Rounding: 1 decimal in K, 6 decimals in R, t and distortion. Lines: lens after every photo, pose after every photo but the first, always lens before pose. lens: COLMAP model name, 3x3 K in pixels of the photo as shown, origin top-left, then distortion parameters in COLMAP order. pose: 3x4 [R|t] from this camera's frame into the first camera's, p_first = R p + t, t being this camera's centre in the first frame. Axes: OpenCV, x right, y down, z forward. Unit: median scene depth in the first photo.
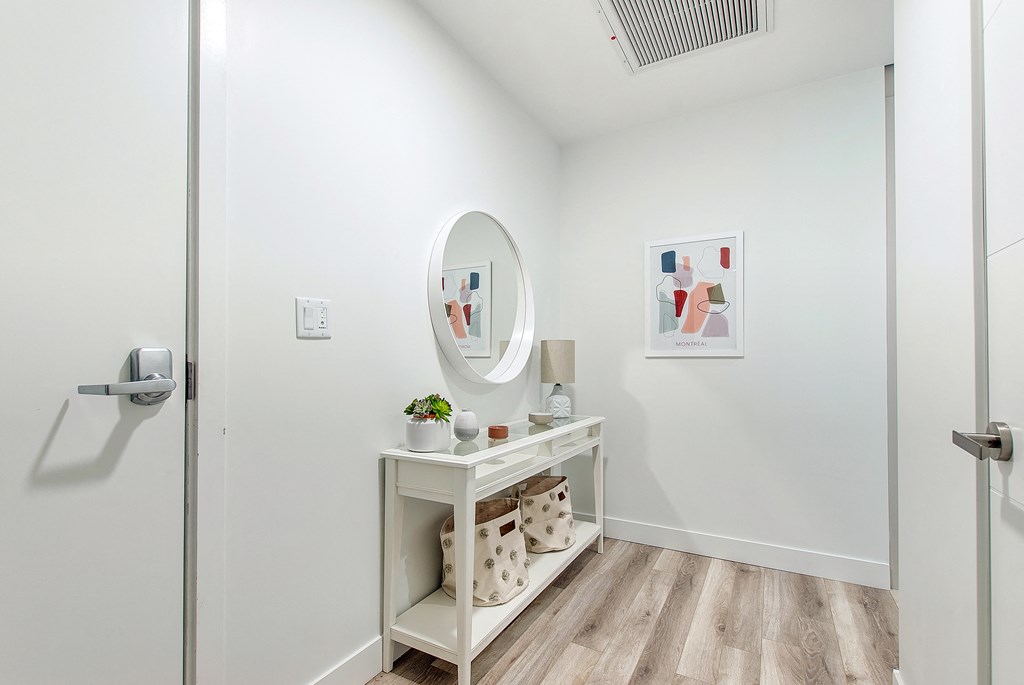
lens RADIAL K [[466.8, 0, 500.5], [0, 466.8, 364.0], [0, 0, 1]] dist [0.011672, -0.000050]
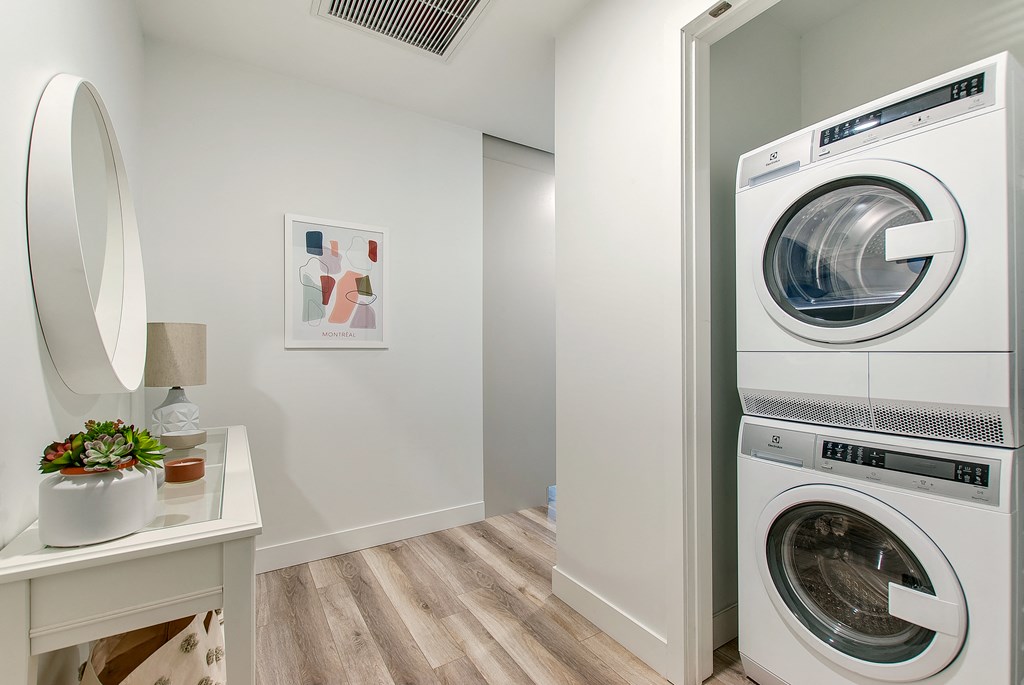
lens RADIAL K [[462.0, 0, 510.0], [0, 462.0, 355.7], [0, 0, 1]] dist [0.011984, -0.000020]
pose [[0.468757, -0.012356, 0.883241, -0.272996], [0.011234, 0.999905, 0.008026, -0.004018], [-0.883256, 0.006160, 0.468851, 0.267102]]
